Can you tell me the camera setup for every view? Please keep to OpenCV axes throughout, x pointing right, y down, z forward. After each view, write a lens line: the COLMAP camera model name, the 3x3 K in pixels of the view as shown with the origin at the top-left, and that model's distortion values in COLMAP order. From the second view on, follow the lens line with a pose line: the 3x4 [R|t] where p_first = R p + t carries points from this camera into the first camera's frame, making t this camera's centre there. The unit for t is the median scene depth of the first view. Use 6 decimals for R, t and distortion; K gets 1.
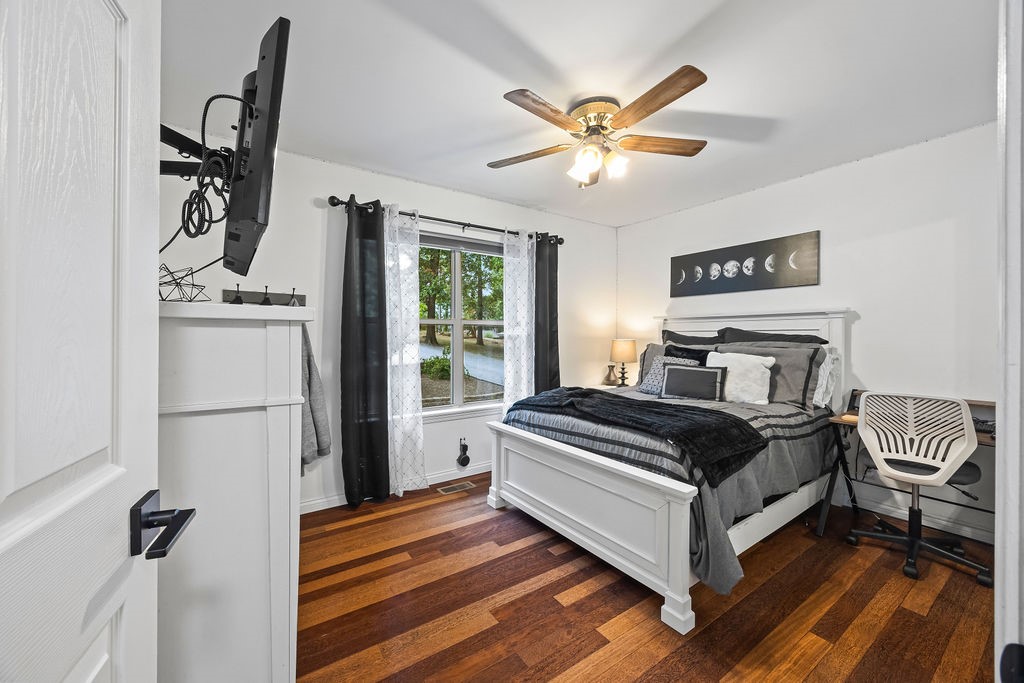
lens RADIAL K [[386.3, 0, 506.5], [0, 386.3, 337.2], [0, 0, 1]] dist [-0.007563, 0.000206]
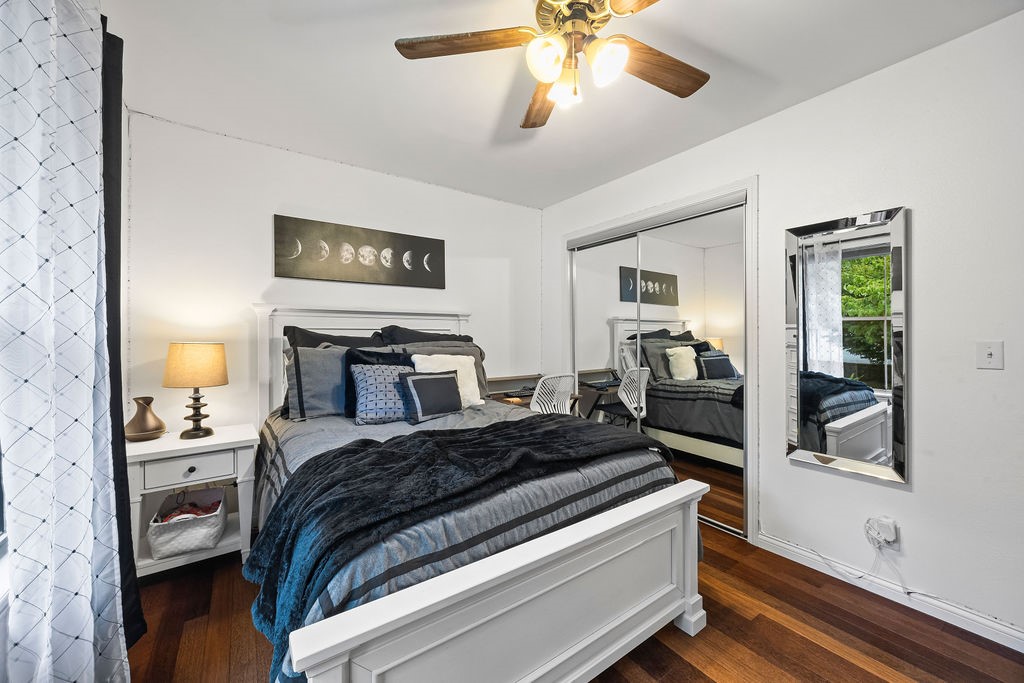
lens RADIAL K [[386.3, 0, 506.5], [0, 386.3, 337.2], [0, 0, 1]] dist [-0.007563, 0.000206]
pose [[-0.002742, -0.001514, 0.999995, -0.269411], [0.008011, 0.999967, 0.001536, 0.001600], [-0.999964, 0.008016, -0.002730, 0.738037]]
